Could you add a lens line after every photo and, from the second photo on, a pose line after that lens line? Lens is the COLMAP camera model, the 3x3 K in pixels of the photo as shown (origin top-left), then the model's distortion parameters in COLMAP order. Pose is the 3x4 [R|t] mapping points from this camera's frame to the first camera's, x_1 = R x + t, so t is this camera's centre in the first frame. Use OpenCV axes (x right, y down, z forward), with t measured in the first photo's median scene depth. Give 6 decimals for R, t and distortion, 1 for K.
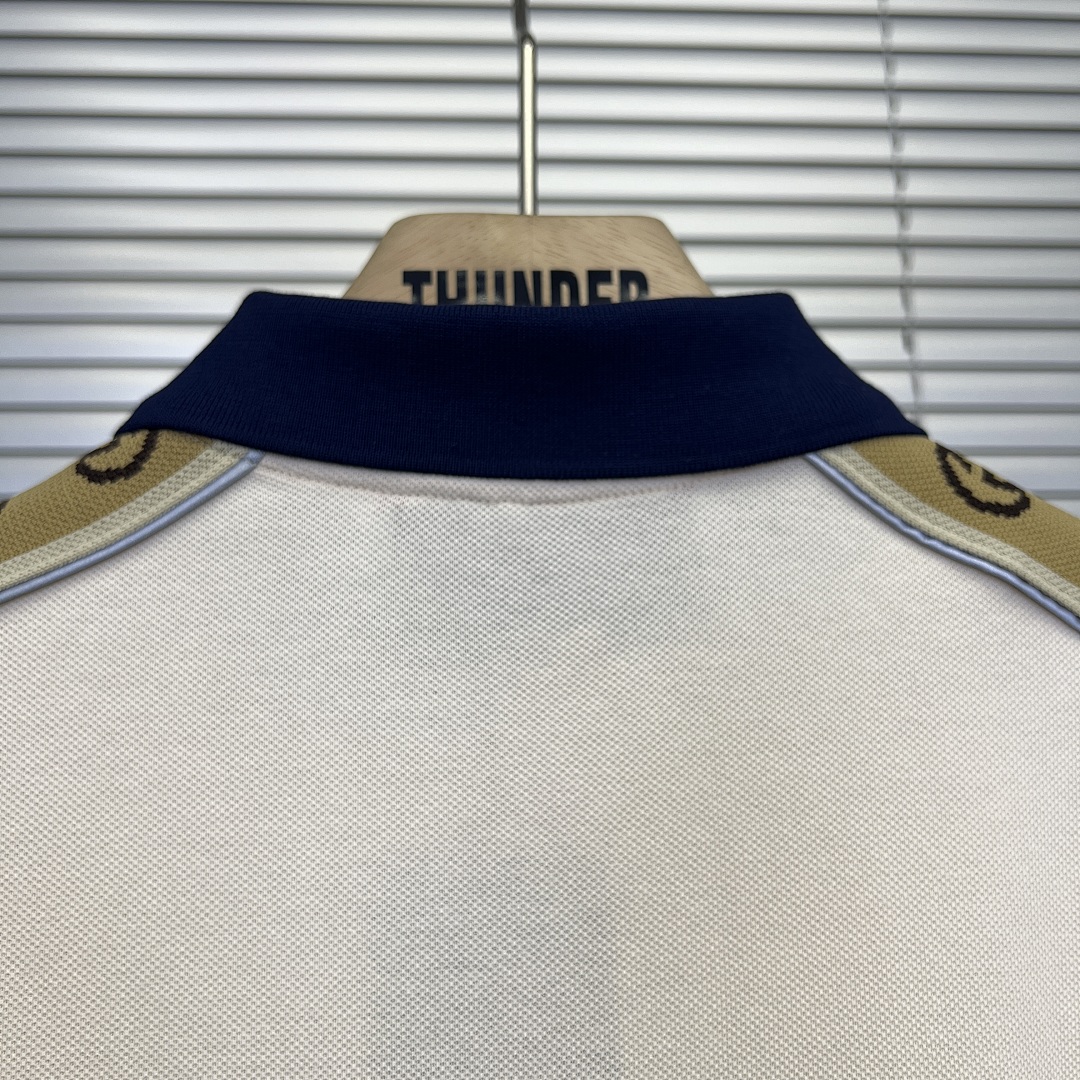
lens RADIAL K [[1119.1, 0, 540.0], [0, 1119.1, 540.0], [0, 0, 1]] dist [0.072562, -0.096239]
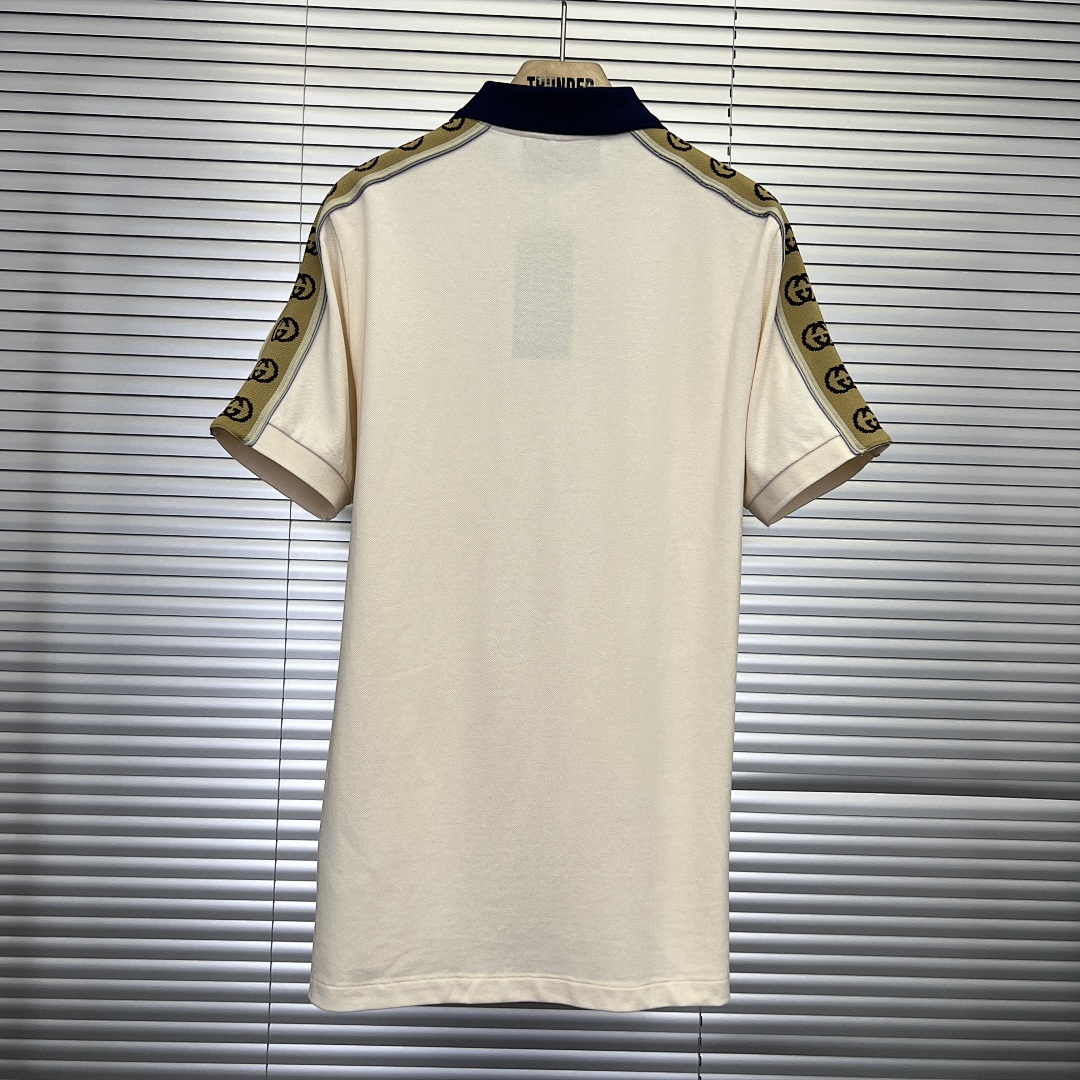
lens RADIAL K [[1084.6, 0, 540.7], [0, 1084.6, 552.1], [0, 0, 1]] dist [0.054649, -0.035837]
pose [[0.998196, 0.051275, -0.031241, 0.116653], [-0.045845, 0.986868, 0.154888, 0.759334], [0.038773, -0.153176, 0.987438, -2.848107]]
